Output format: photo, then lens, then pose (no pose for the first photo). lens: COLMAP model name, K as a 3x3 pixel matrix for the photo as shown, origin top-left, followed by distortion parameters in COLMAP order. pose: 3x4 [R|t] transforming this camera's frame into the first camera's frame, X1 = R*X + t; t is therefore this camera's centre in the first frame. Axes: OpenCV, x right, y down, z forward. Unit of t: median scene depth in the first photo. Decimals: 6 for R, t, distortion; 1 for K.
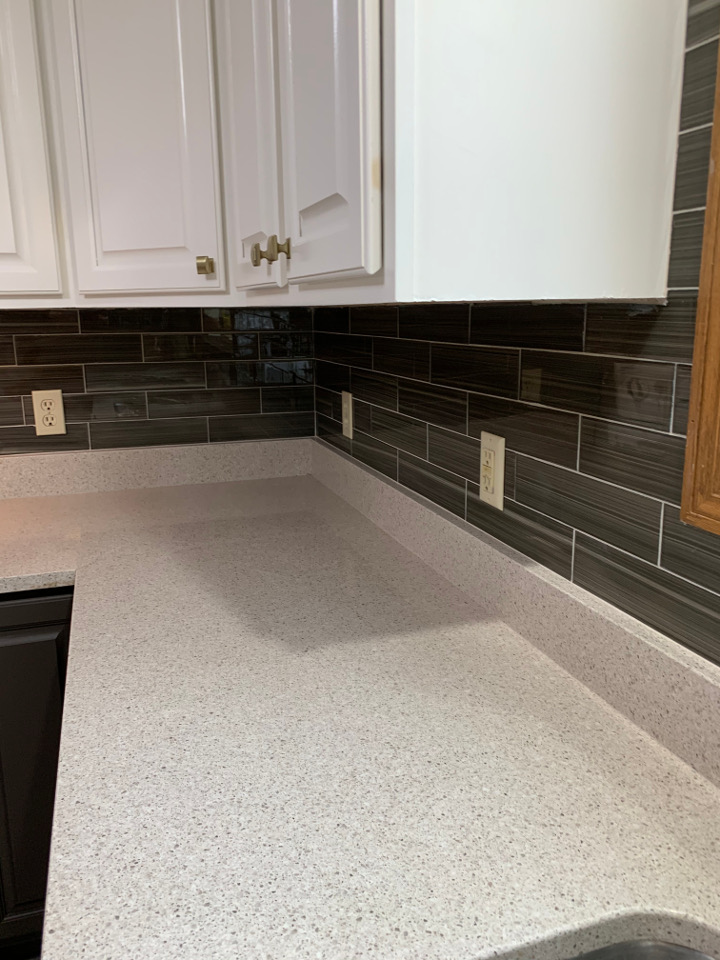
lens RADIAL K [[739.5, 0, 352.5], [0, 739.5, 475.8], [0, 0, 1]] dist [0.025611, -0.025664]
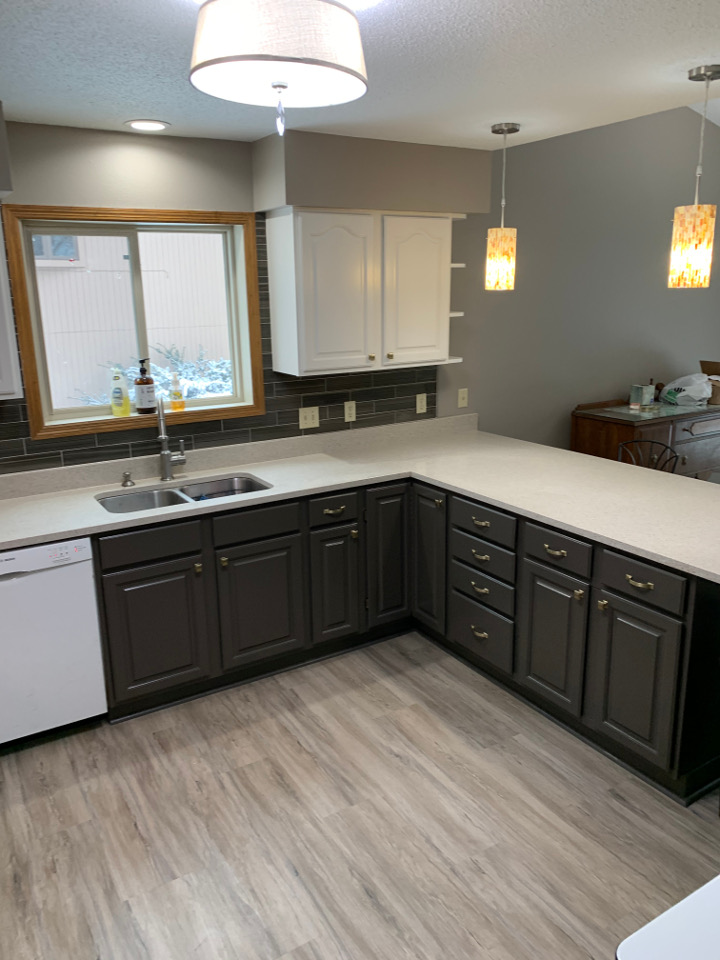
lens RADIAL K [[739.5, 0, 353.5], [0, 739.5, 485.1], [0, 0, 1]] dist [0.025611, -0.025664]
pose [[-0.225609, -0.218754, 0.949340, -2.267358], [0.245327, 0.930304, 0.272669, -0.227987], [-0.942823, 0.294415, -0.156219, 0.009486]]
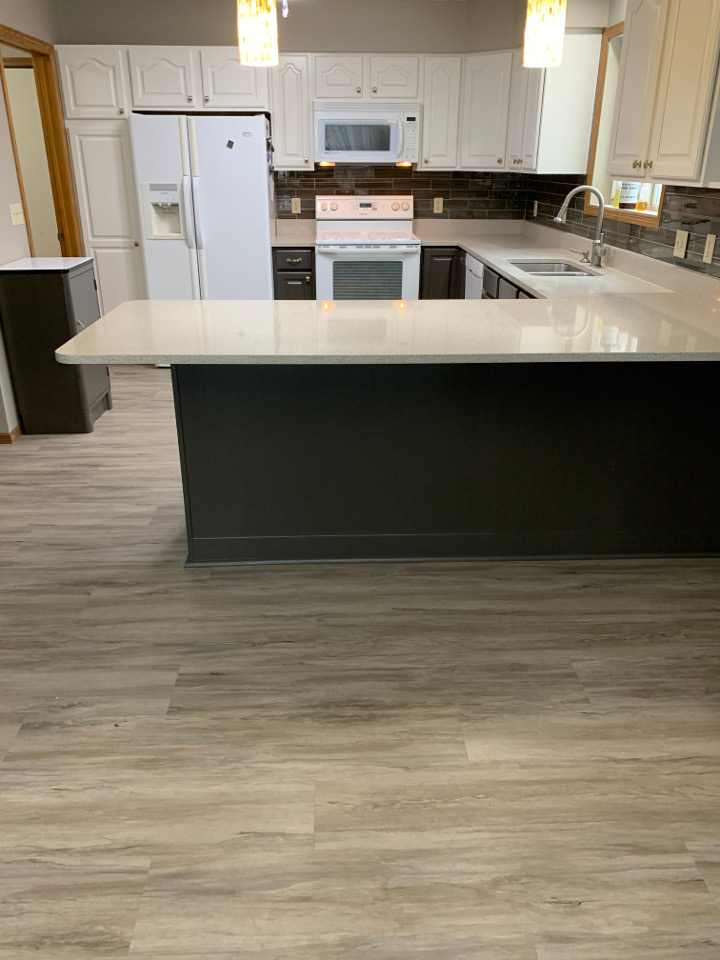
lens RADIAL K [[739.5, 0, 354.0], [0, 739.5, 471.0], [0, 0, 1]] dist [0.025611, -0.025664]
pose [[0.959619, 0.120400, -0.254234, 0.248914], [-0.073497, 0.979694, 0.186544, 0.627867], [0.271531, -0.160326, 0.948982, -3.102484]]
